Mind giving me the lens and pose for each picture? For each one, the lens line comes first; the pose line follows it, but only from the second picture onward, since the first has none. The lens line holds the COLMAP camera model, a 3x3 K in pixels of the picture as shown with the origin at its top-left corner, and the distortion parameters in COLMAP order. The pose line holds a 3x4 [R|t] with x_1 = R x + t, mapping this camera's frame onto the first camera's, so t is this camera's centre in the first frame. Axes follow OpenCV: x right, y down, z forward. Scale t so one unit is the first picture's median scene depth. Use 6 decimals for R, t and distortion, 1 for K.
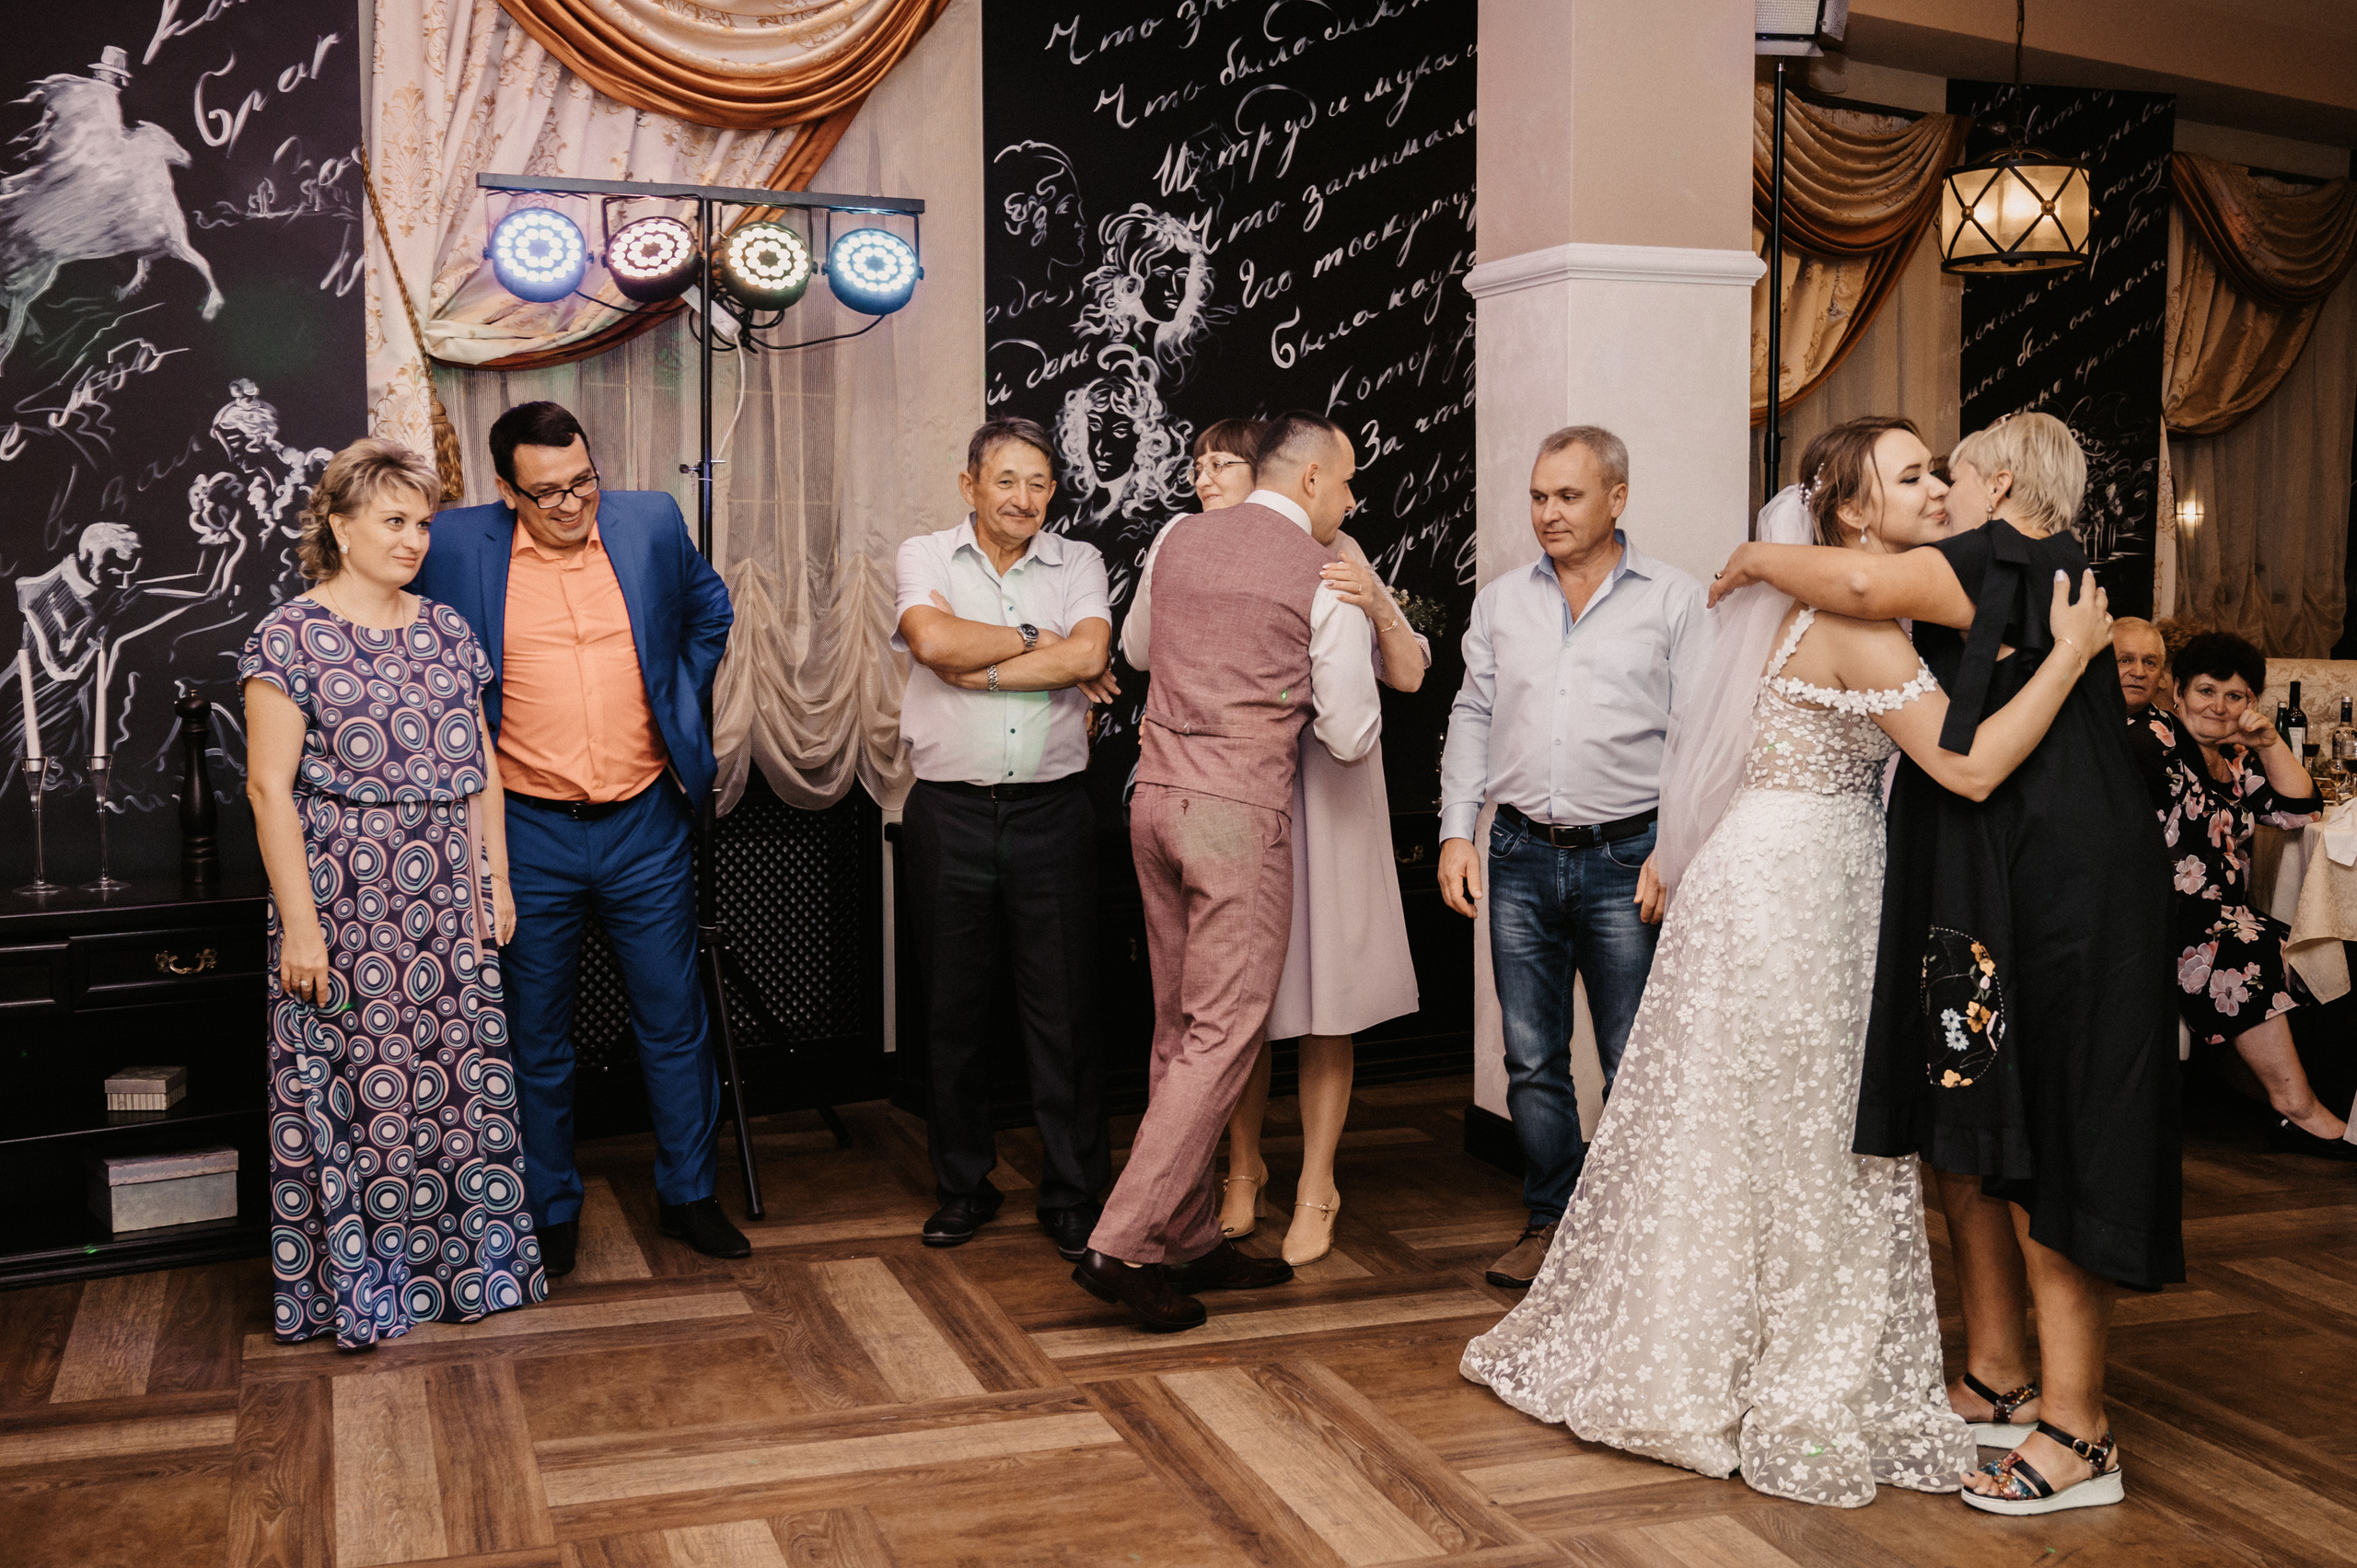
lens RADIAL K [[2512.8, 0, 1178.5], [0, 2512.8, 784.0], [0, 0, 1]] dist [0.007598, 0.003569]
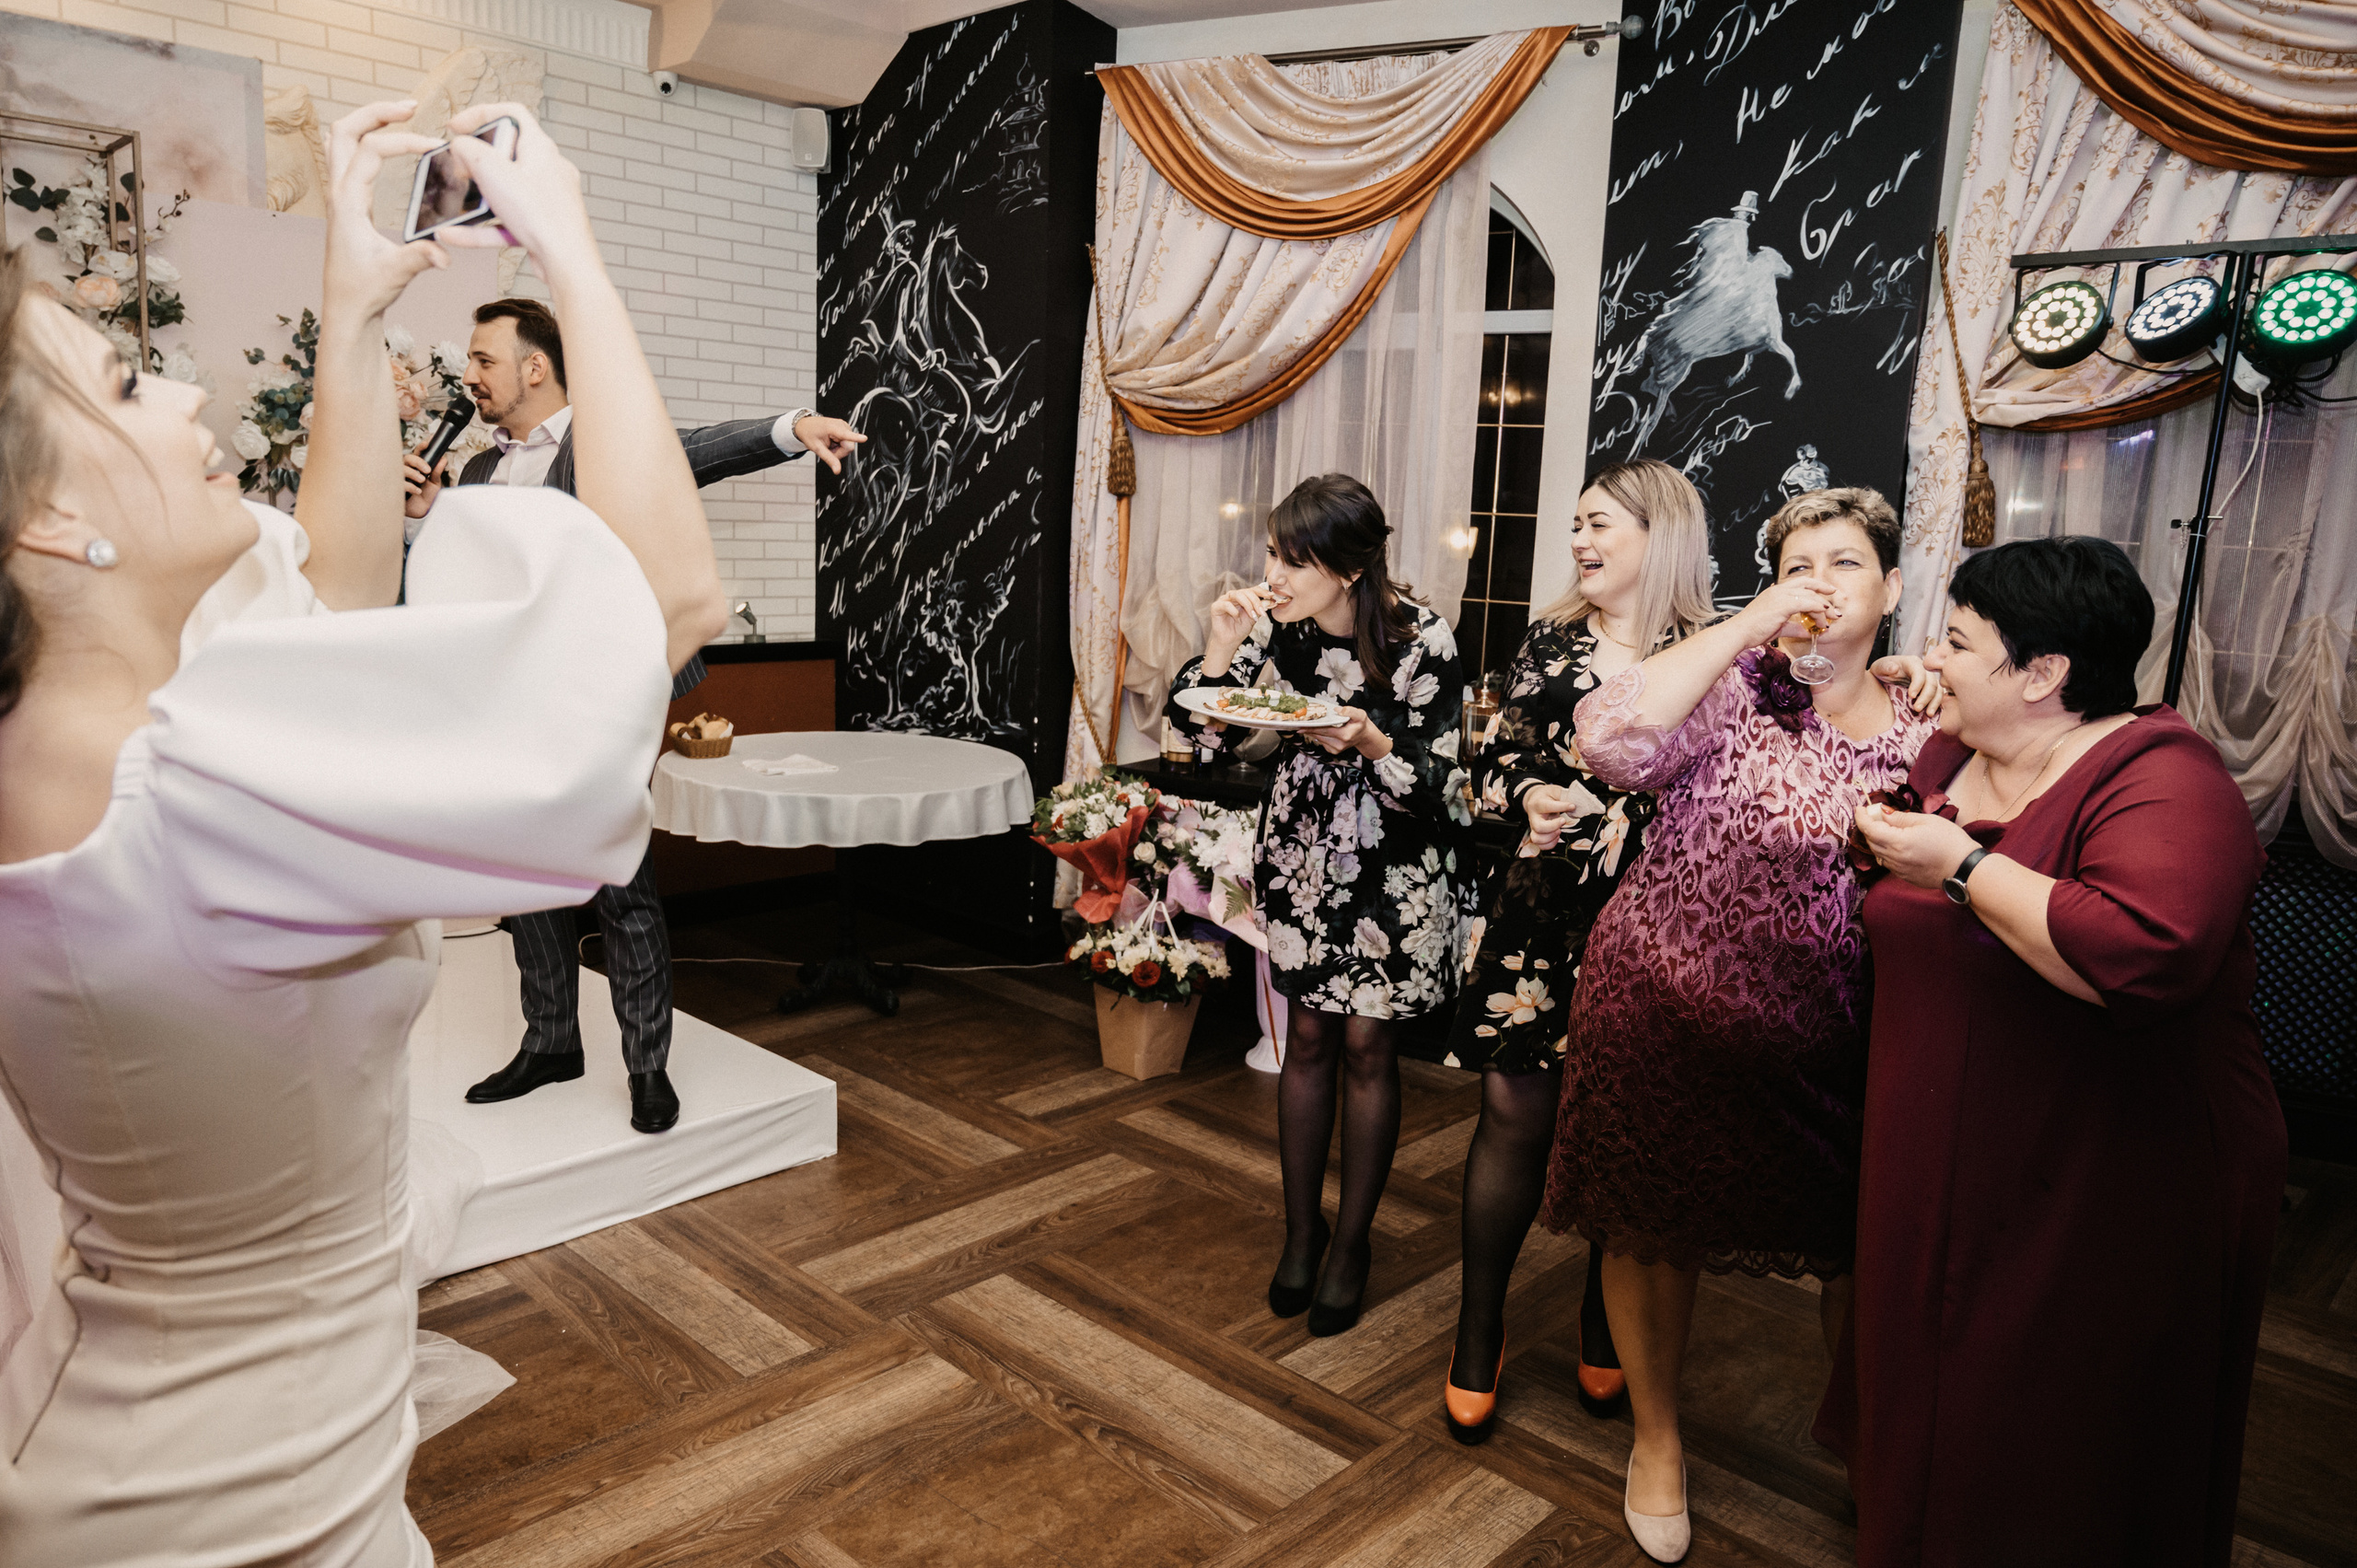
lens RADIAL K [[1601.0, 0, 1178.5], [0, 1601.0, 784.0], [0, 0, 1]] dist [-0.001739, 0.001522]
pose [[0.463516, 0.170259, -0.869577, 0.213143], [-0.114011, 0.984668, 0.132021, -0.063035], [0.878723, 0.037948, 0.475821, 0.344484]]
